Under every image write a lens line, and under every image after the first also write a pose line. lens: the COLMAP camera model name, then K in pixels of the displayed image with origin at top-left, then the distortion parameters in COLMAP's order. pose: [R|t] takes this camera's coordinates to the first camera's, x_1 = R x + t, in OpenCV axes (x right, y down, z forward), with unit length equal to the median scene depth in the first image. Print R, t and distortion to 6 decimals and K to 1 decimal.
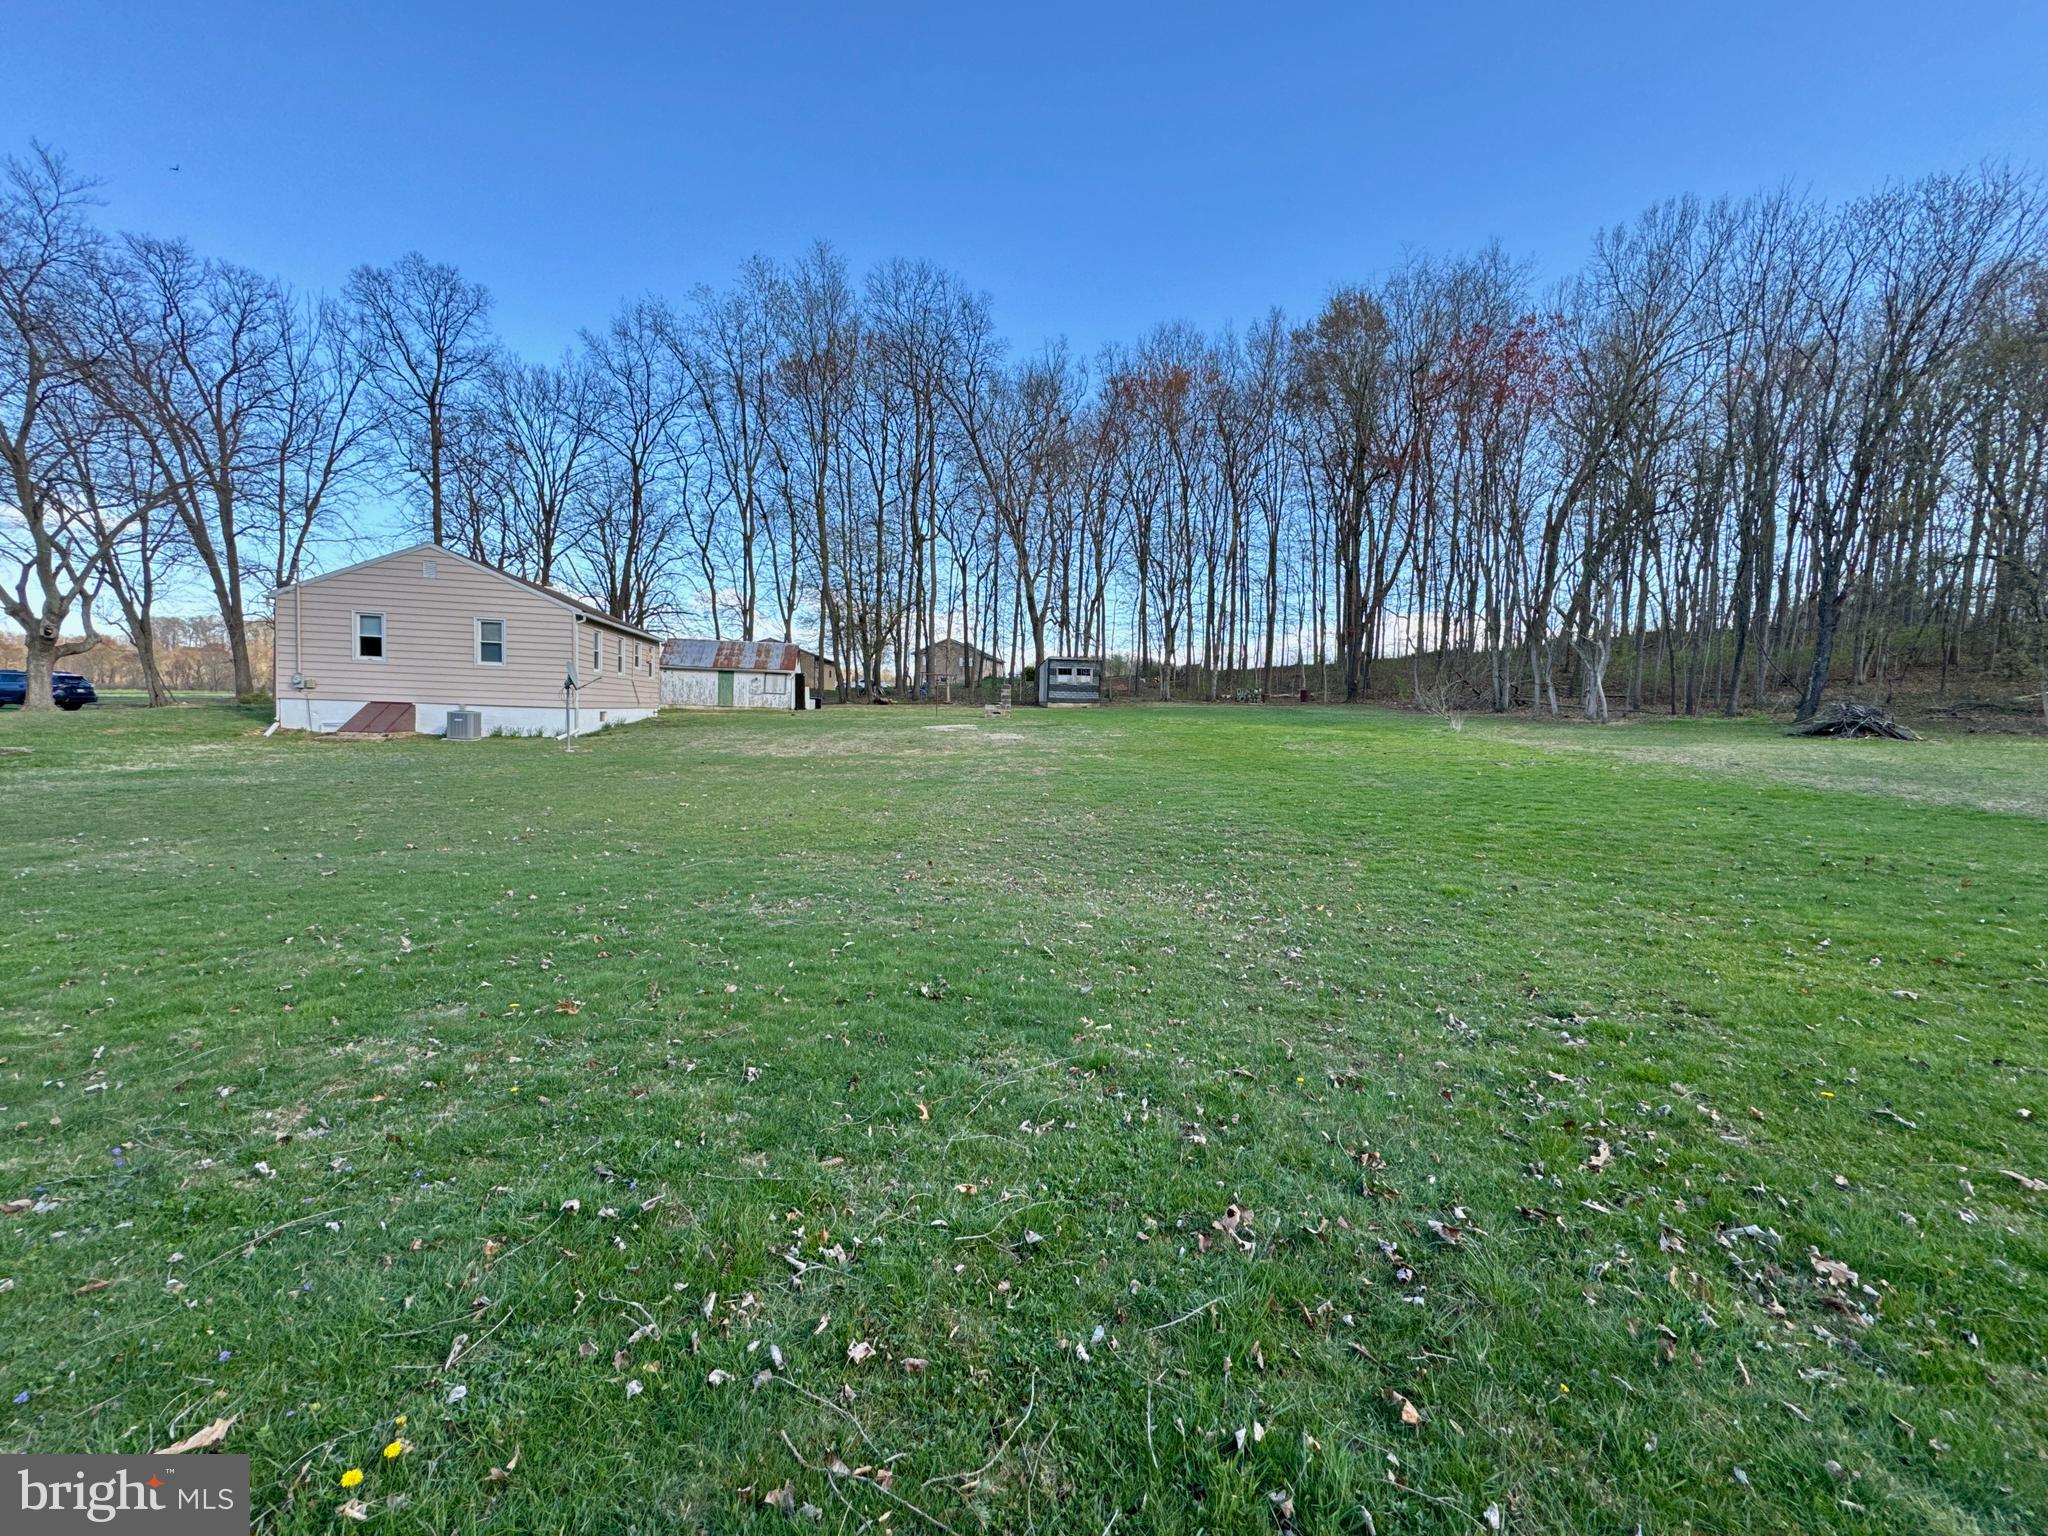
lens RADIAL K [[814.9, 0, 1024.4], [0, 814.9, 760.4], [0, 0, 1]] dist [-0.001508, -0.000555]
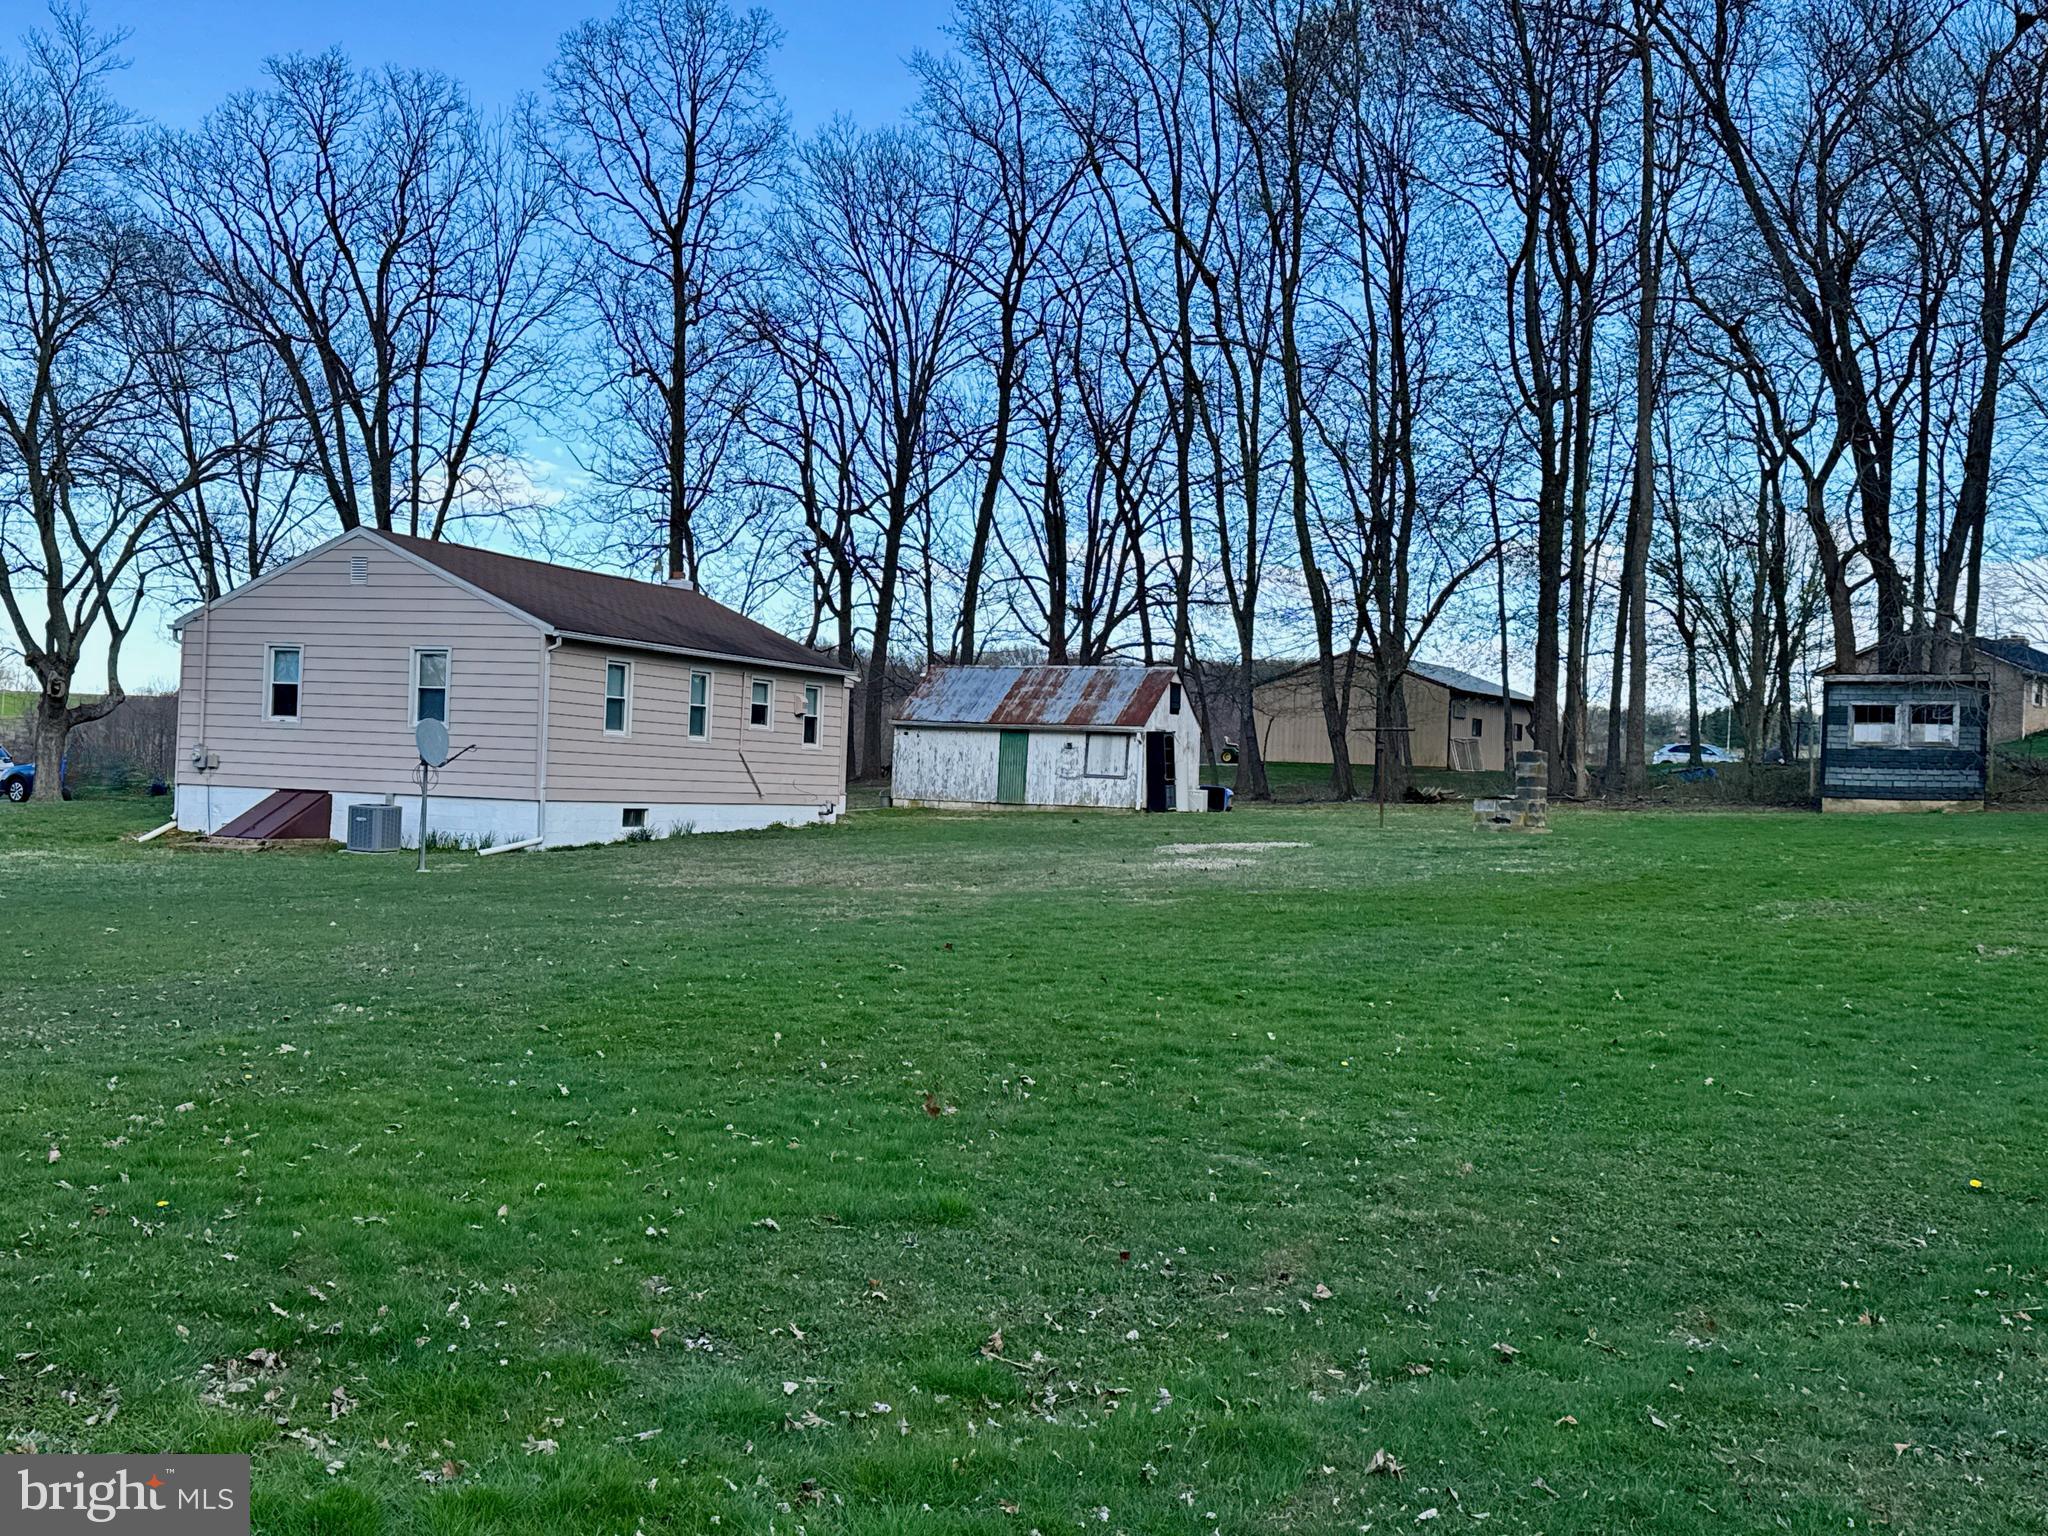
lens RADIAL K [[2144.5, 0, 1024.0], [0, 2144.5, 768.0], [0, 0, 1]] dist [0.019481, -0.004969]
pose [[0.835914, -0.009142, -0.548784, 0.317241], [-0.040836, 0.996054, -0.078793, 0.009880], [0.547339, 0.088274, 0.832243, -0.028652]]
